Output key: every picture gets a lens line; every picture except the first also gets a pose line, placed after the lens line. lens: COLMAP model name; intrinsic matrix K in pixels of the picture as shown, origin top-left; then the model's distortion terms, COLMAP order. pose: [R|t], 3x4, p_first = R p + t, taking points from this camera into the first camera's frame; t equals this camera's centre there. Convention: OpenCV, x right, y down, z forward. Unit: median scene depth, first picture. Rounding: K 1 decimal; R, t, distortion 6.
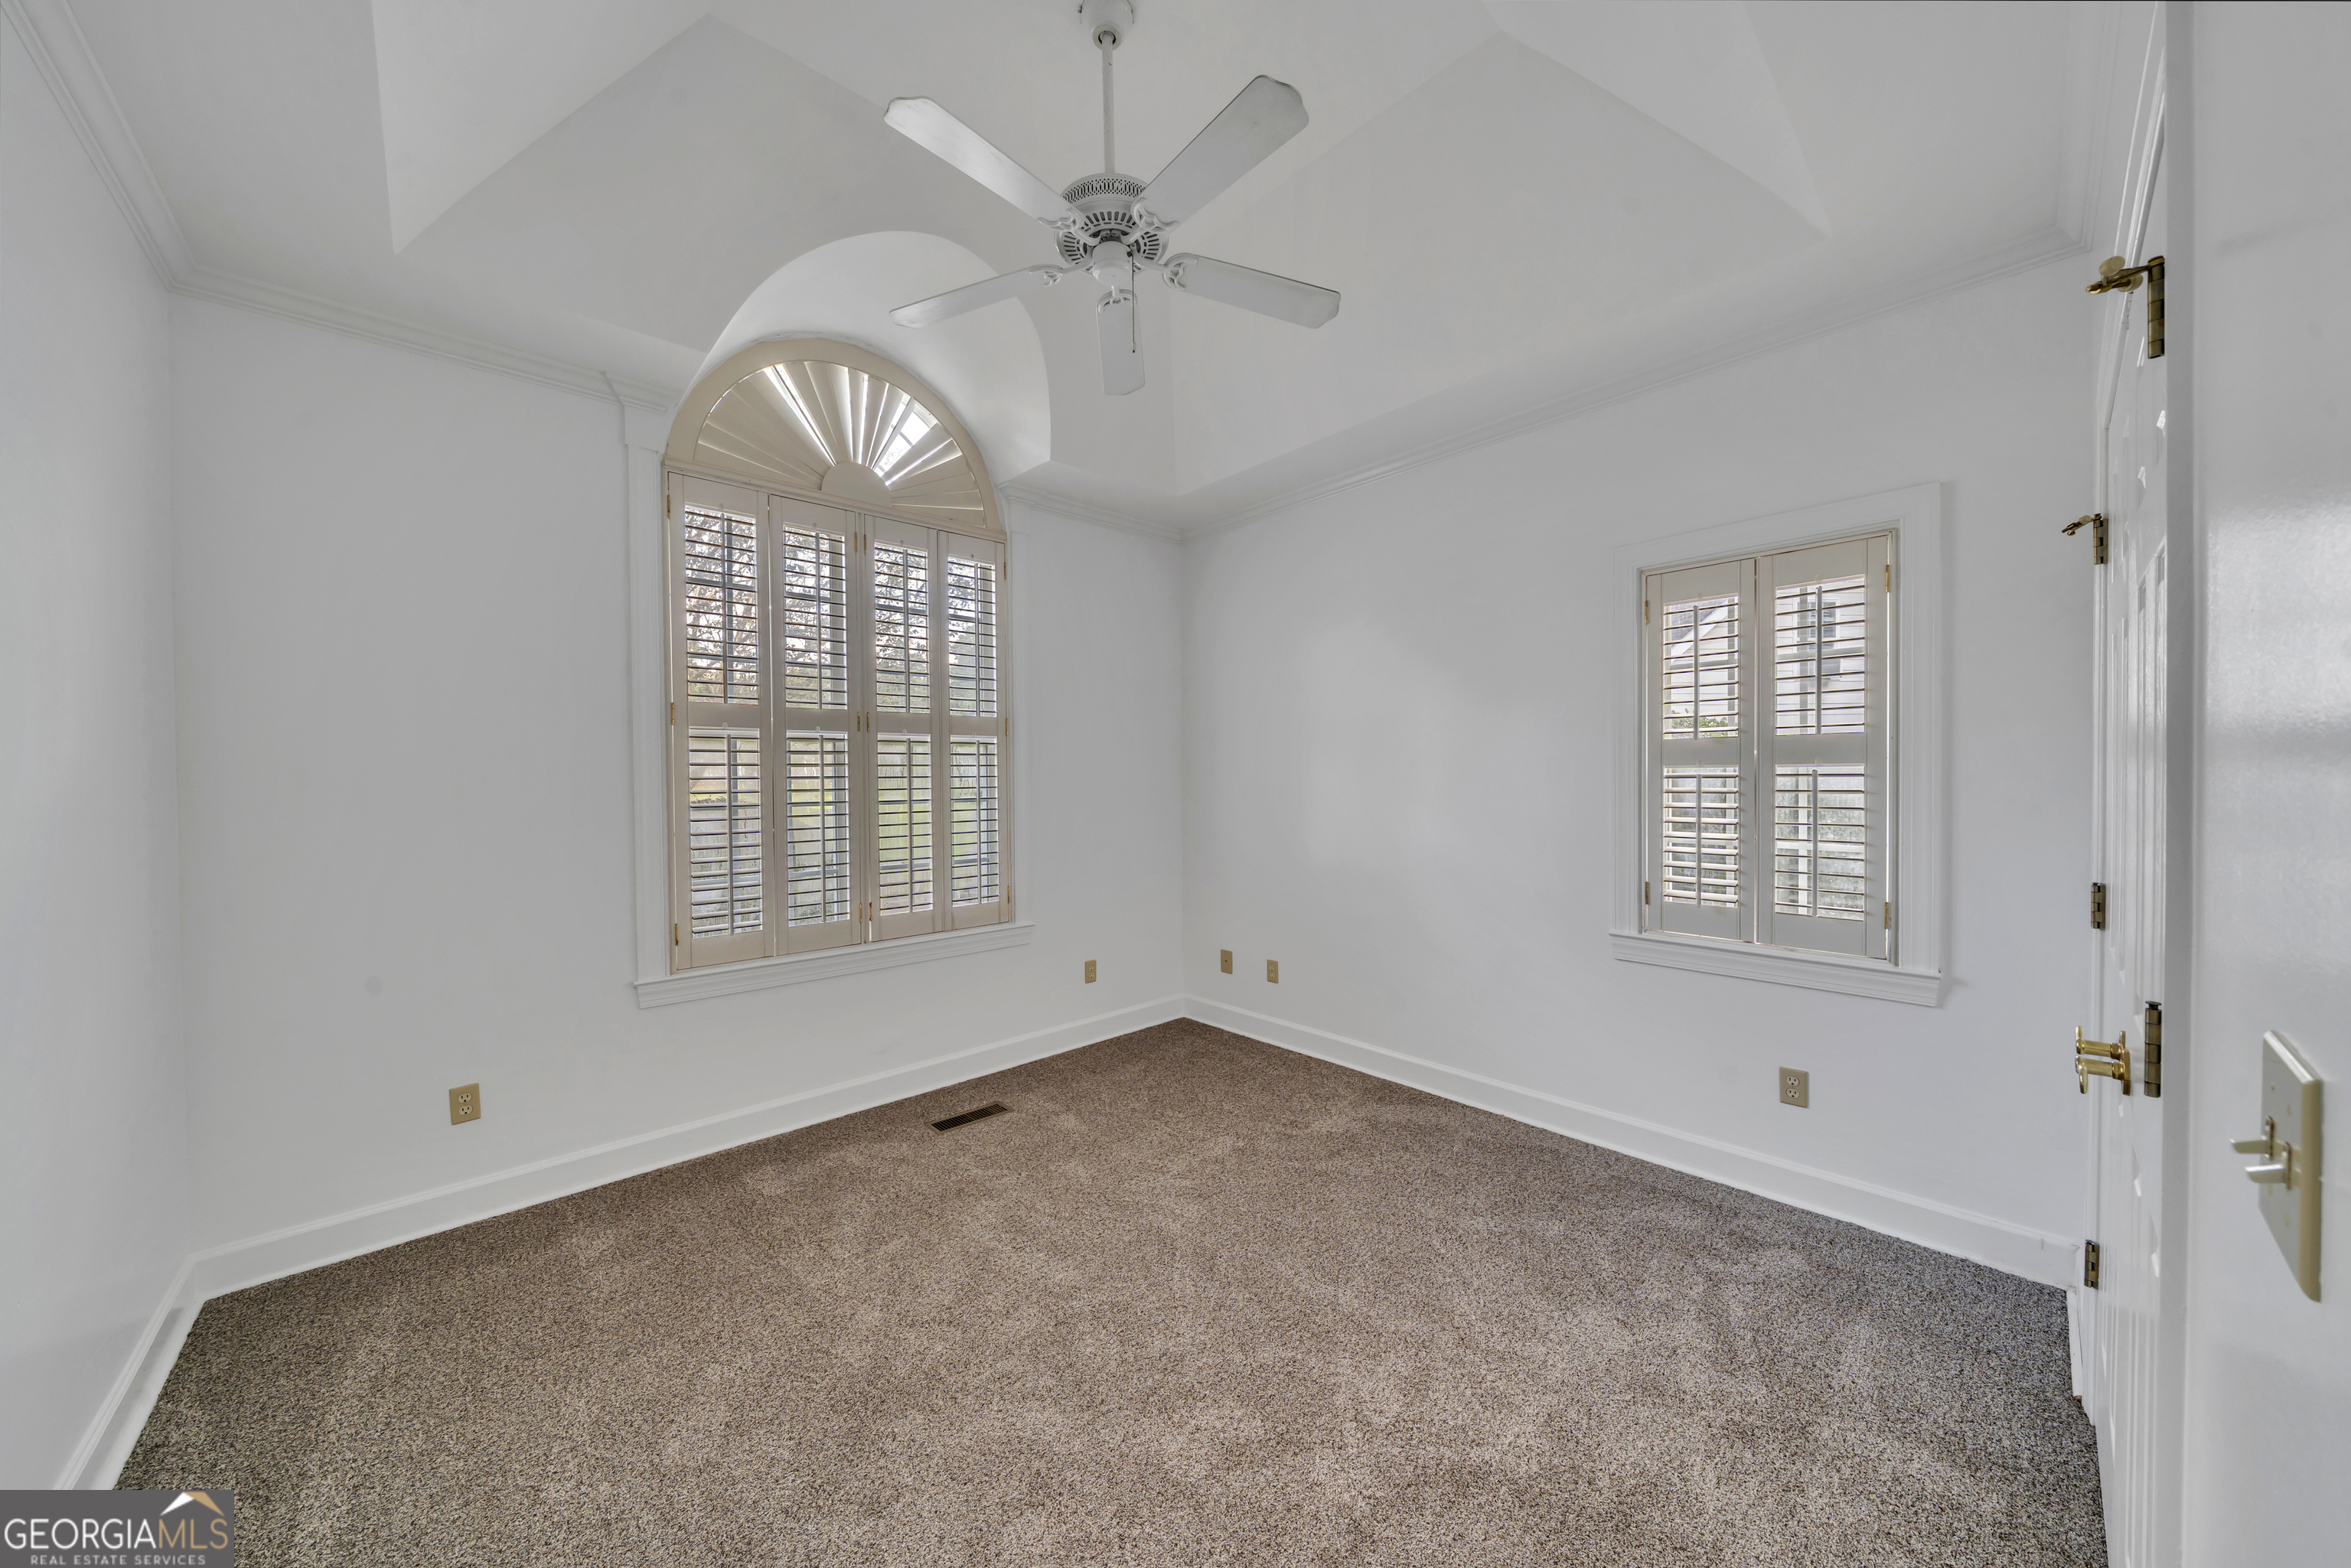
lens RADIAL K [[795.0, 0, 1162.9], [0, 795.0, 786.0], [0, 0, 1]] dist [-0.000686, -0.000066]
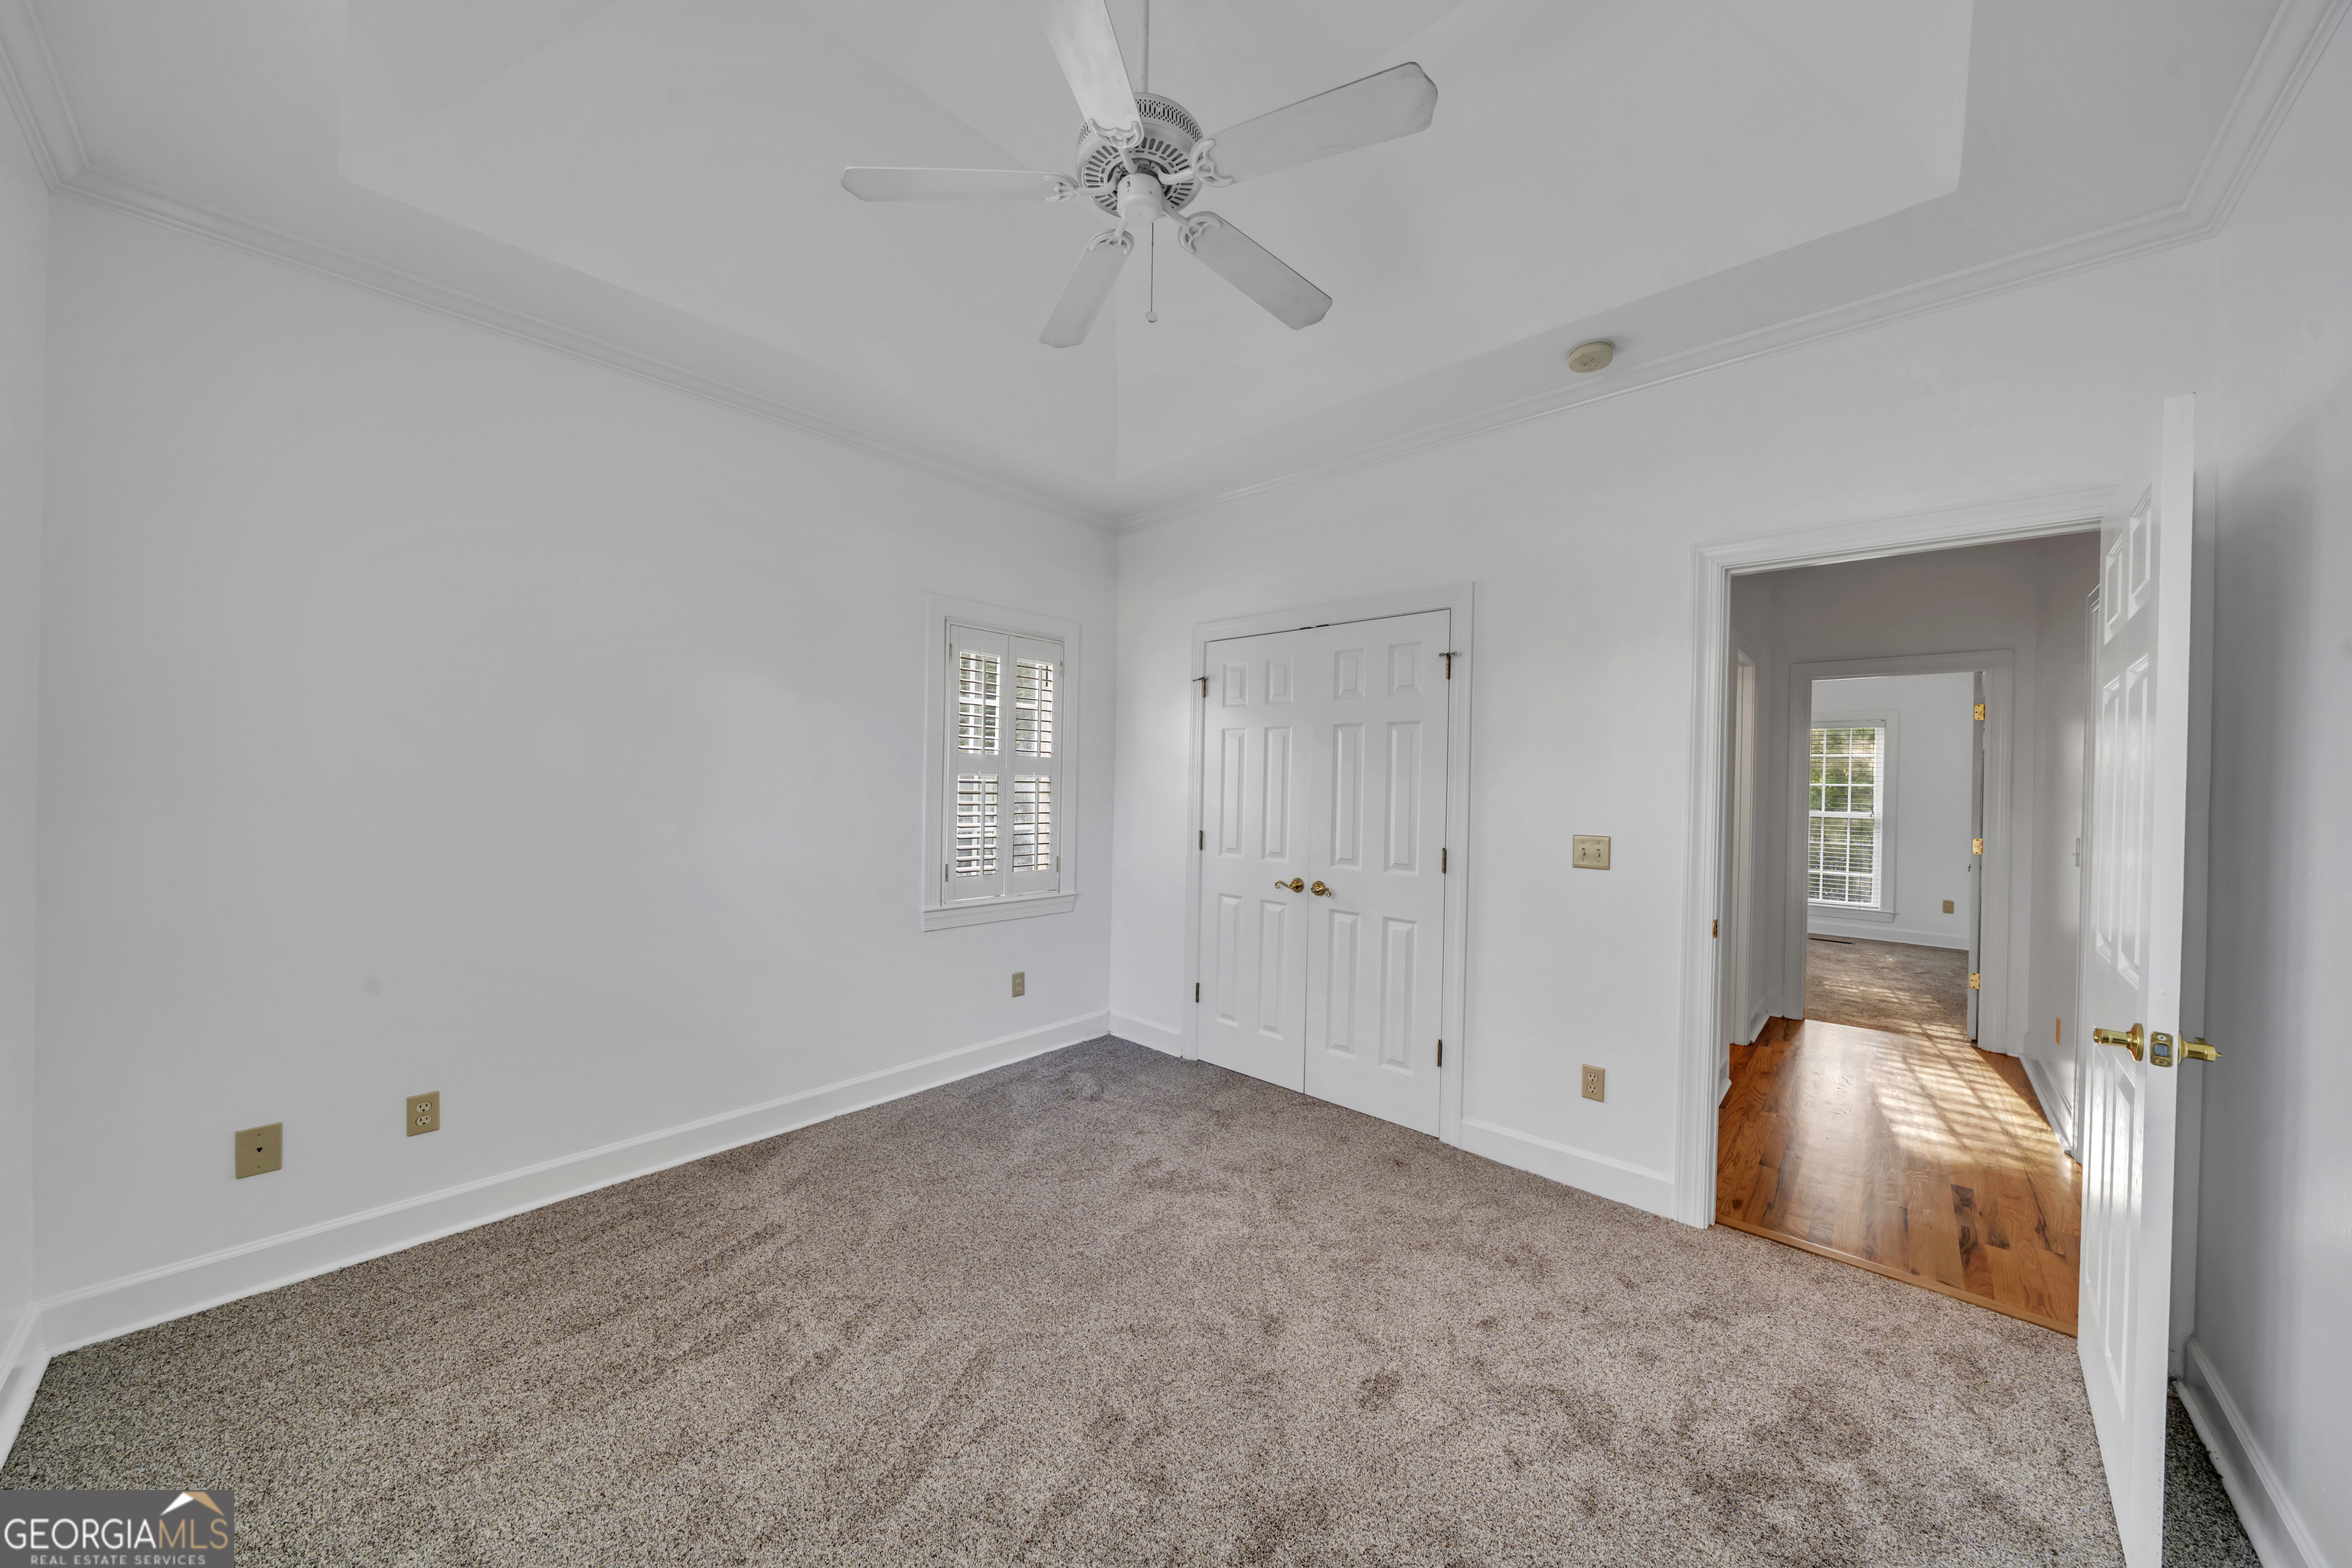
lens RADIAL K [[795.4, 0, 1172.0], [0, 795.4, 789.1], [0, 0, 1]] dist [-0.000686, -0.000066]
pose [[-0.094130, 0.001365, 0.995559, -0.773111], [-0.004980, 0.999986, -0.001842, 0.002424], [-0.995547, -0.005131, -0.094122, 0.856413]]
